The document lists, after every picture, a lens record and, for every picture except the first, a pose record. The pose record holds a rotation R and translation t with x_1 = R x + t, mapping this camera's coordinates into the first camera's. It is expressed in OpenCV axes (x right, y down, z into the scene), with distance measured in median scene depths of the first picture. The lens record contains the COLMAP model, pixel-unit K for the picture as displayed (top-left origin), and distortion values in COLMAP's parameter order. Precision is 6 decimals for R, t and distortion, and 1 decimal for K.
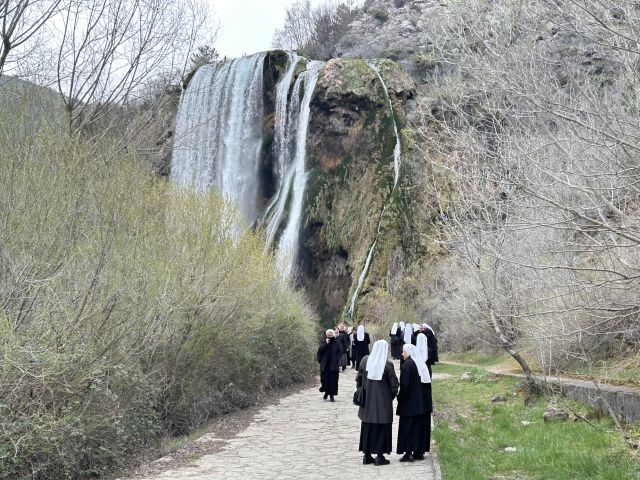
lens RADIAL K [[811.2, 0, 319.9], [0, 811.2, 240.6], [0, 0, 1]] dist [0.034476, 0.000000]
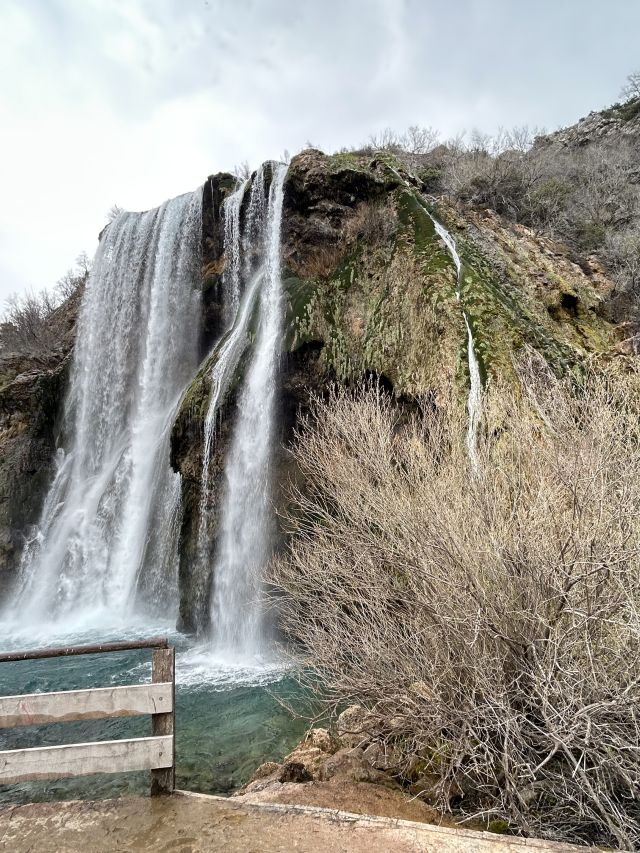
lens RADIAL K [[500.9, 0, 319.0], [0, 500.9, 426.2], [0, 0, 1]] dist [-0.000732, 0.000075]
pose [[0.980058, -0.000887, 0.198711, -0.066918], [0.019563, 0.995563, -0.092040, 0.066989], [-0.197748, 0.094092, 0.975727, 0.624633]]
